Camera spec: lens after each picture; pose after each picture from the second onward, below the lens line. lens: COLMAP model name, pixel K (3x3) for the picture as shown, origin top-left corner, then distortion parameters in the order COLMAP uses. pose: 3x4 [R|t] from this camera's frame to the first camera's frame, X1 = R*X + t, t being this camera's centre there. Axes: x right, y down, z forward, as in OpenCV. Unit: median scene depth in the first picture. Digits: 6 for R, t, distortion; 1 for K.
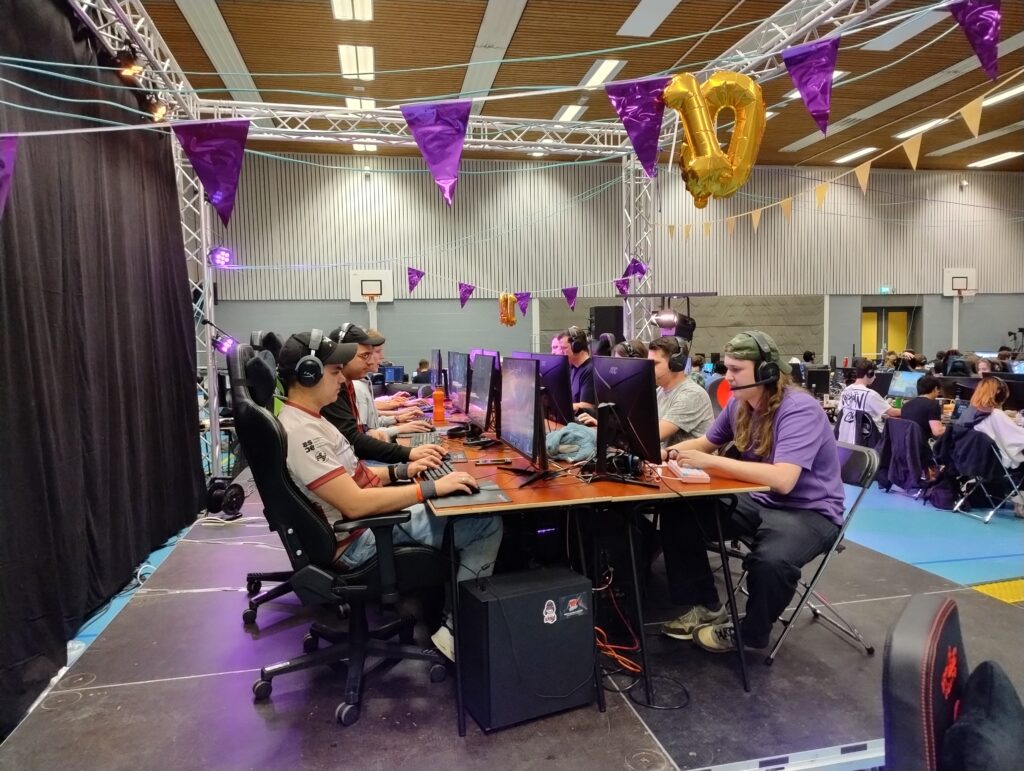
lens RADIAL K [[713.7, 0, 512.6], [0, 713.7, 383.0], [0, 0, 1]] dist [0.036583, -0.031657]
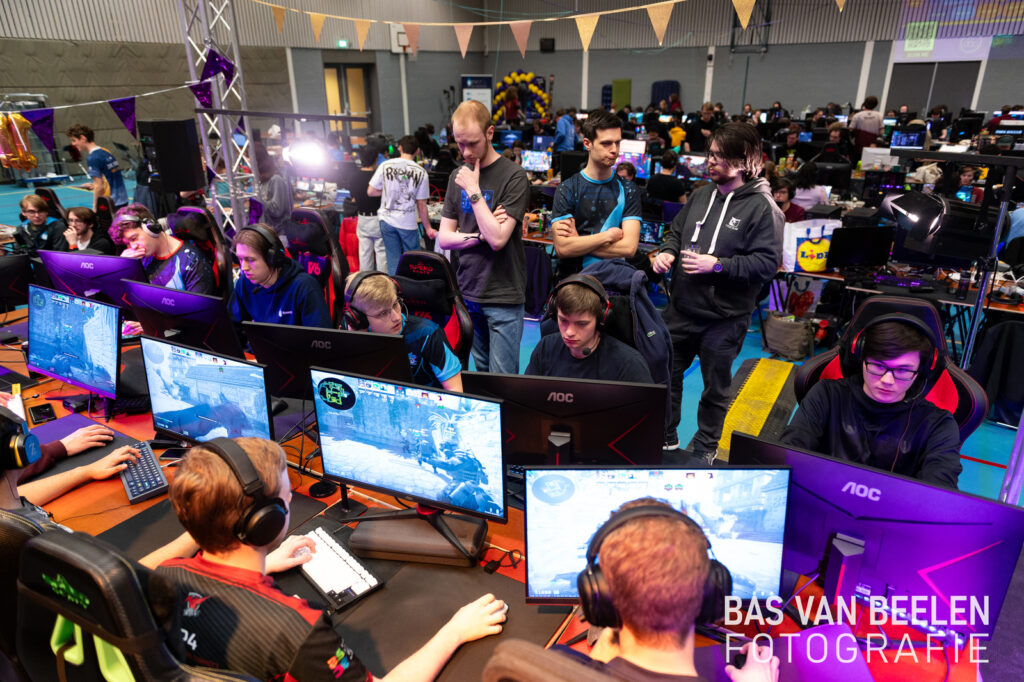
lens RADIAL K [[704.1, 0, 508.2], [0, 704.1, 344.5], [0, 0, 1]] dist [0.035028, 0.008928]
pose [[0.704735, -0.251956, 0.663225, -0.377524], [0.035042, 0.946037, 0.322159, -0.301619], [-0.708605, -0.203796, 0.675534, 0.745700]]
